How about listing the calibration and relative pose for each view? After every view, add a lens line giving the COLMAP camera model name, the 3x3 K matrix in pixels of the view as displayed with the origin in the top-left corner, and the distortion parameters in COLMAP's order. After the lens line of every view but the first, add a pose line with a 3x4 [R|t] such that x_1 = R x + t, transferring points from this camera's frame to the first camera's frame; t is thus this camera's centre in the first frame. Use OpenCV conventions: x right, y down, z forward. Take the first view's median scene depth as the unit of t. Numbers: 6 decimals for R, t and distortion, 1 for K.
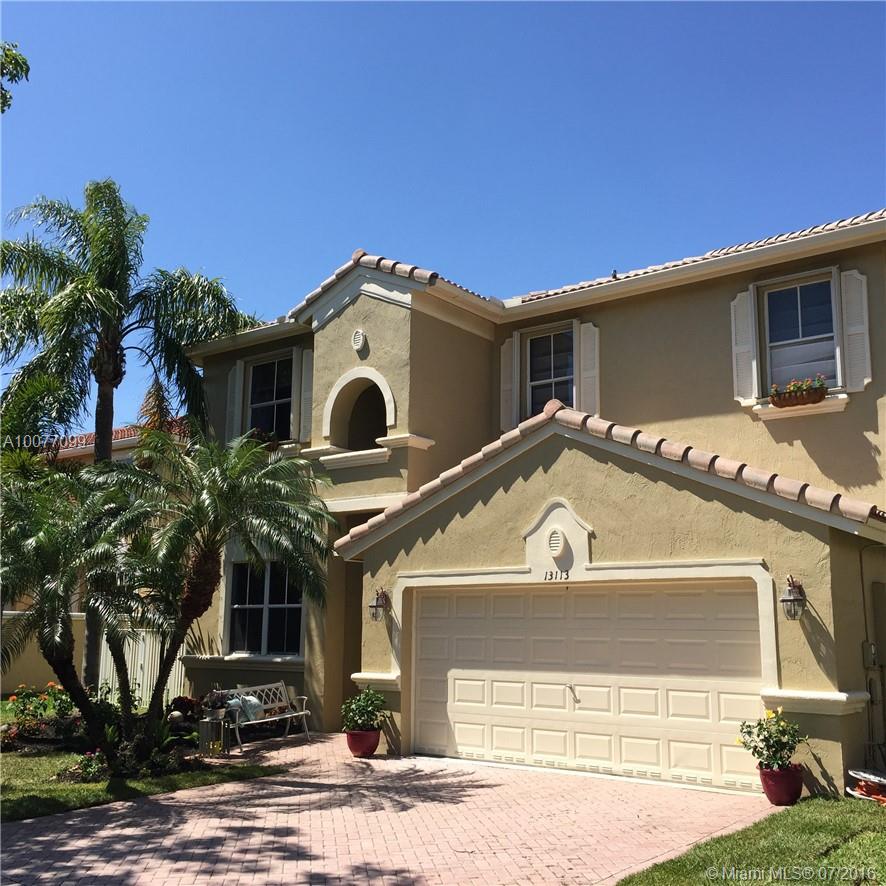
lens RADIAL K [[1011.8, 0, 445.6], [0, 1011.8, 442.4], [0, 0, 1]] dist [0.022227, 0.000000]
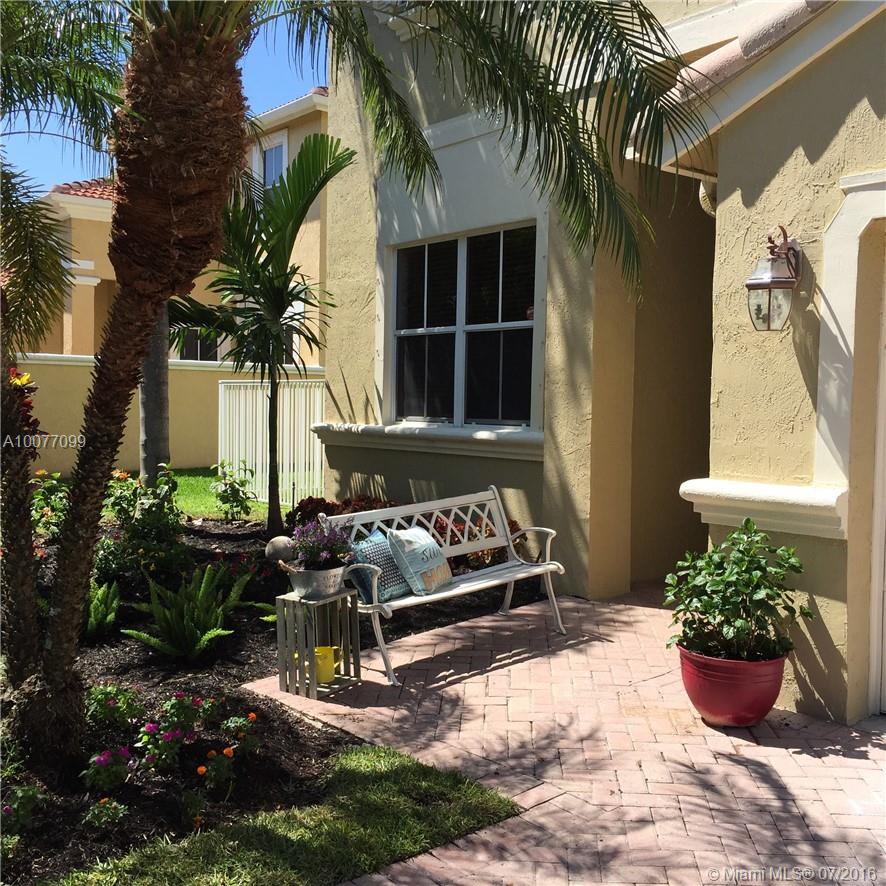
lens RADIAL K [[1011.8, 0, 443.5], [0, 1011.8, 443.2], [0, 0, 1]] dist [0.022227, 0.000000]
pose [[0.977020, 0.013219, -0.212736, -0.097486], [0.035348, 0.974206, 0.222876, 0.130061], [0.210195, -0.225274, 0.951352, 0.632342]]
